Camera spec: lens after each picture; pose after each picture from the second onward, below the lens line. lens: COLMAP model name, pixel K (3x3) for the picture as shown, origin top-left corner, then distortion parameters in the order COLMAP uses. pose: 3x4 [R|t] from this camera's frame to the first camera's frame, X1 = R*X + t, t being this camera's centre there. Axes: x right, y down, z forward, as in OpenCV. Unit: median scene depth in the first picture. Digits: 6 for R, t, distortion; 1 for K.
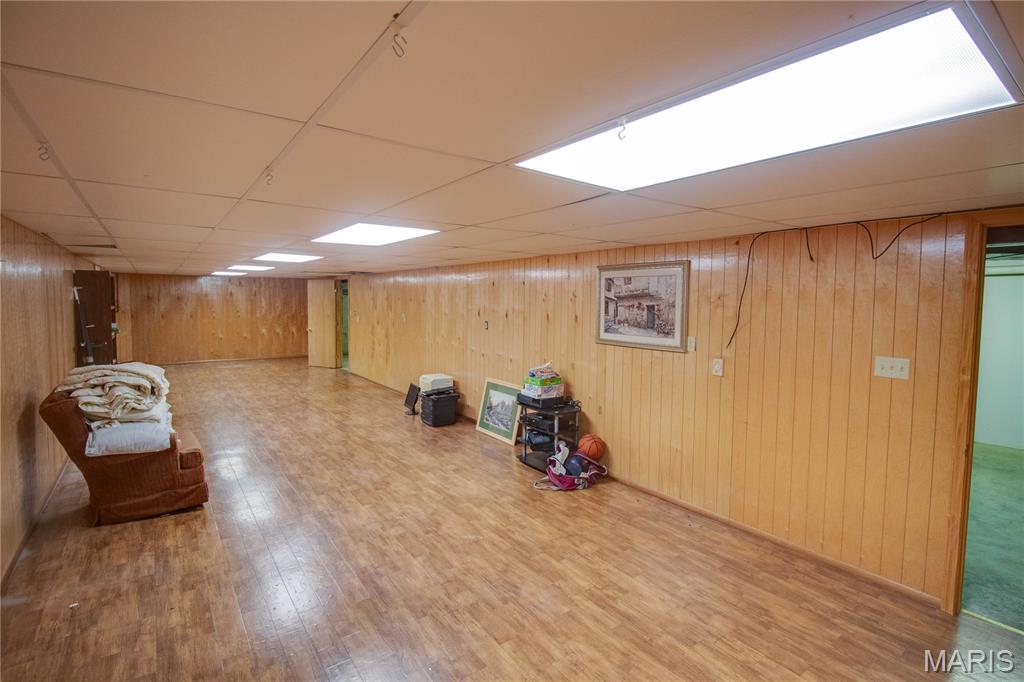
lens RADIAL K [[486.8, 0, 516.2], [0, 486.8, 324.8], [0, 0, 1]] dist [-0.001615, -0.005260]
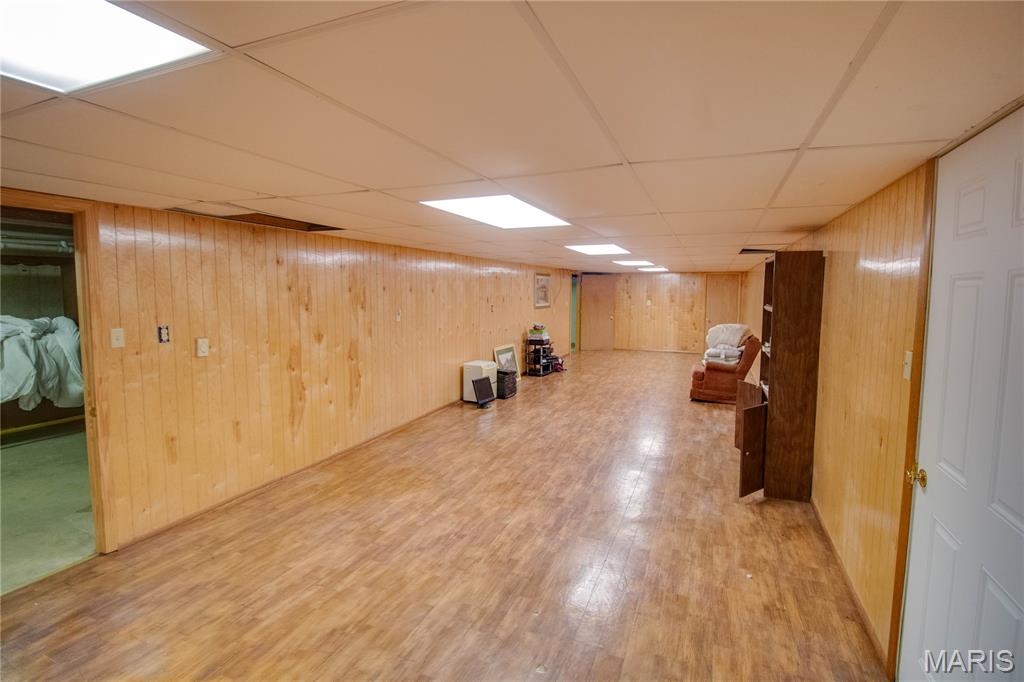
lens RADIAL K [[486.8, 0, 509.8], [0, 486.8, 335.6], [0, 0, 1]] dist [-0.001615, -0.005260]
pose [[-0.508708, -0.093181, 0.855882, -1.035528], [0.035941, 0.990961, 0.129250, -0.081706], [-0.860189, 0.096511, -0.500760, 1.397505]]
